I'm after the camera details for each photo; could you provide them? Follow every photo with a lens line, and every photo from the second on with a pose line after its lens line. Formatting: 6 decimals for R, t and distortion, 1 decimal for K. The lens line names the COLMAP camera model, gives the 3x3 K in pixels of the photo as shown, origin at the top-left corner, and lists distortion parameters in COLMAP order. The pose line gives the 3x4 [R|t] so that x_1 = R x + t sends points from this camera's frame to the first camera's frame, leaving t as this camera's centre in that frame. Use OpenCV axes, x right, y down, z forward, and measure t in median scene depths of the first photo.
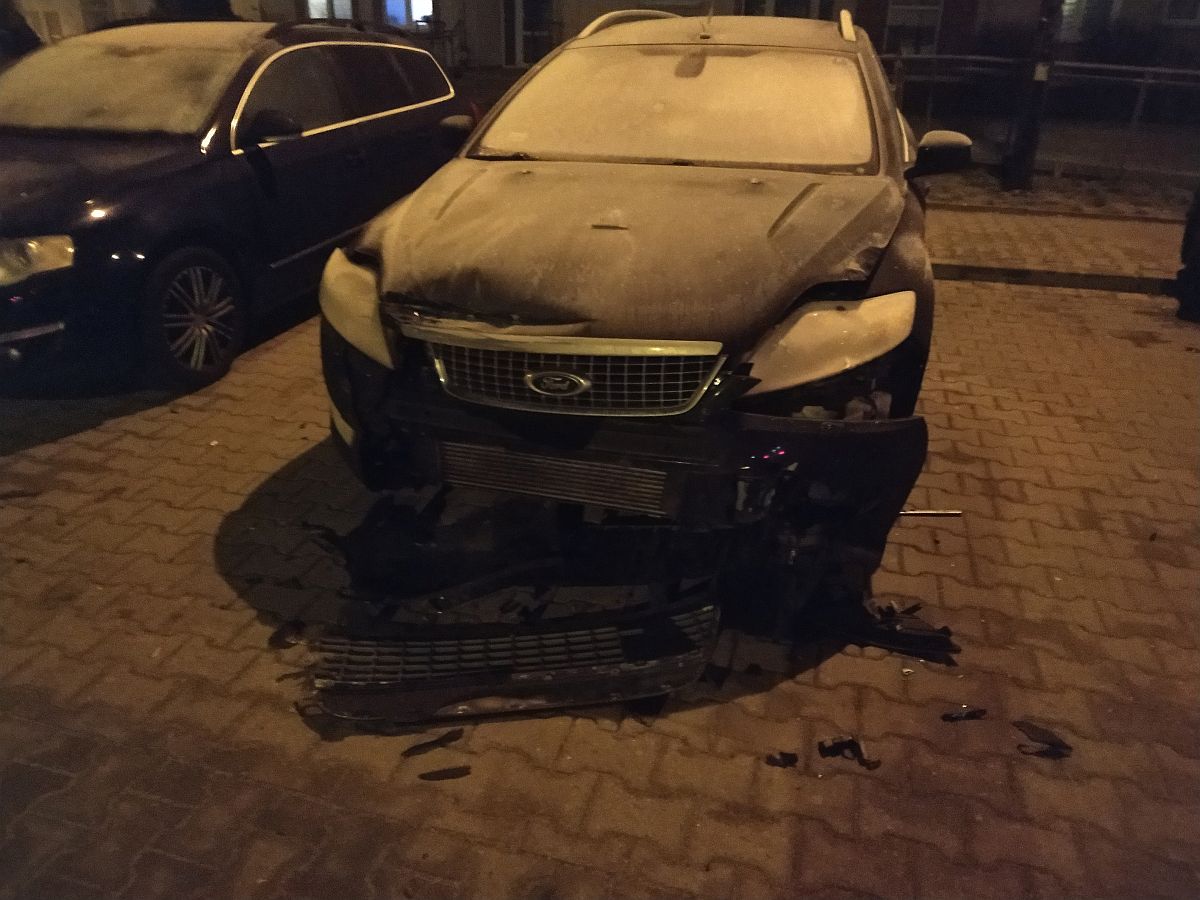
lens RADIAL K [[874.2, 0, 599.5], [0, 874.2, 432.7], [0, 0, 1]] dist [-0.008301, -0.006095]
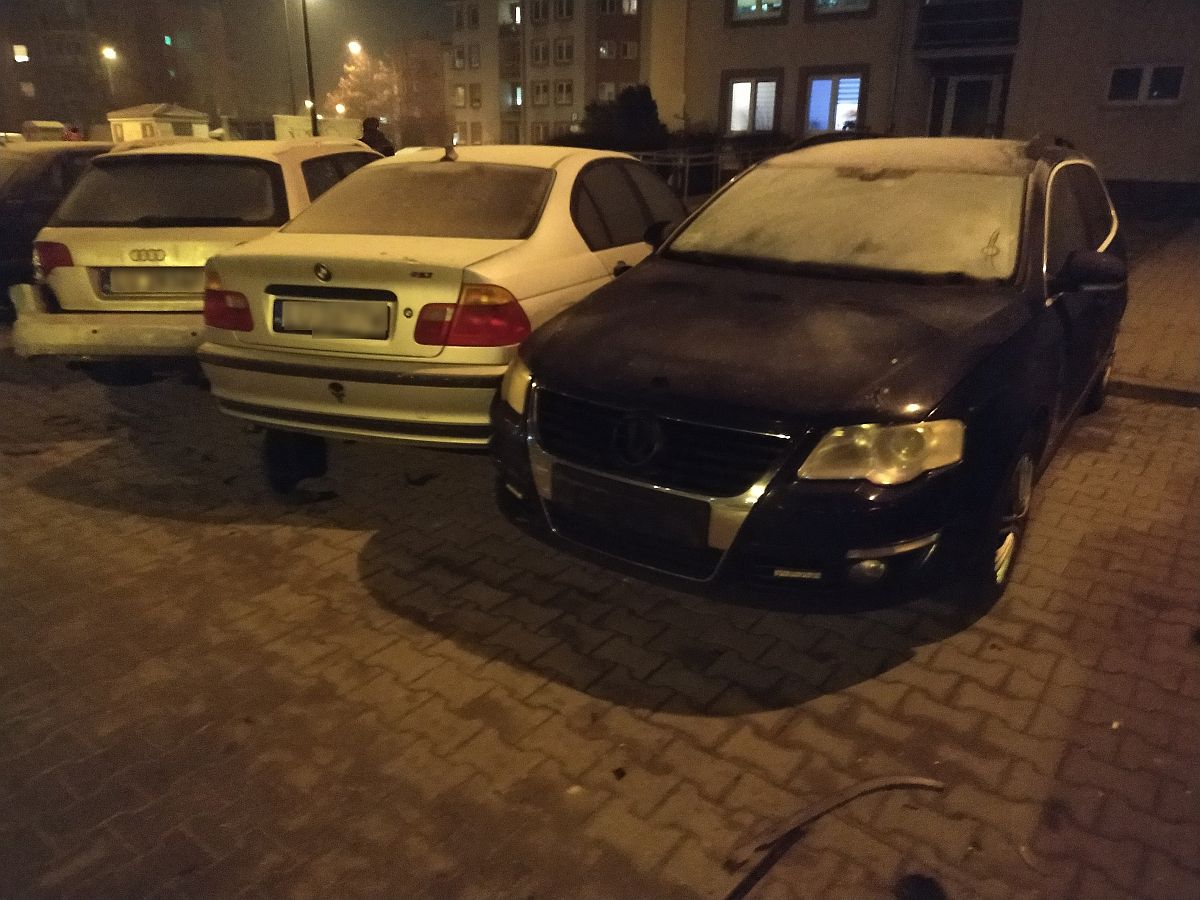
lens RADIAL K [[858.4, 0, 600.0], [0, 858.4, 450.0], [0, 0, 1]] dist [0.002861, -0.006032]
pose [[0.935153, 0.108977, -0.337065, -0.997266], [-0.135386, 0.989221, -0.055787, -0.180558], [0.327352, 0.097803, 0.939827, 0.302383]]
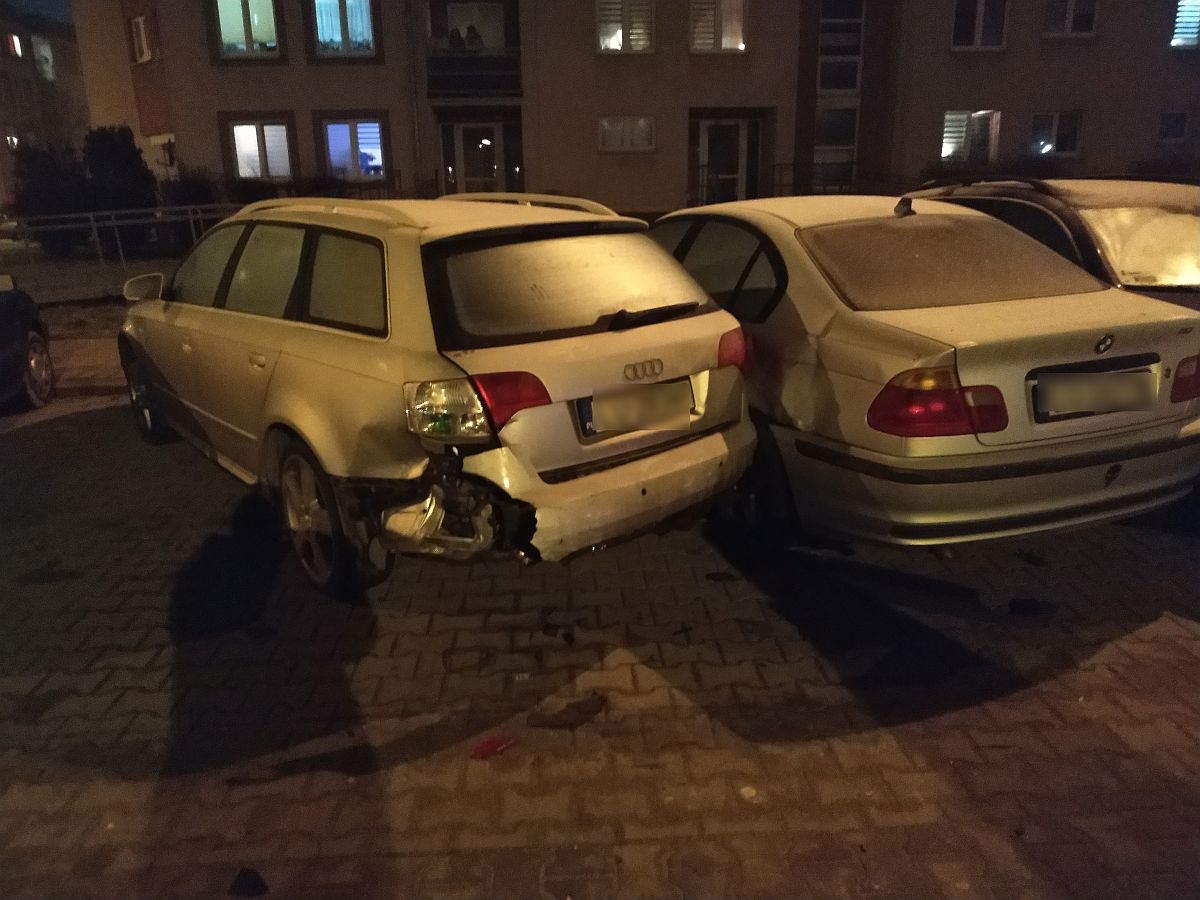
lens RADIAL K [[848.3, 0, 588.5], [0, 848.3, 459.0], [0, 0, 1]] dist [0.003188, -0.001224]
pose [[0.946114, -0.132685, 0.295404, -3.313600], [0.162291, 0.983659, -0.077957, -0.374716], [-0.280233, 0.121698, 0.952186, 0.550465]]
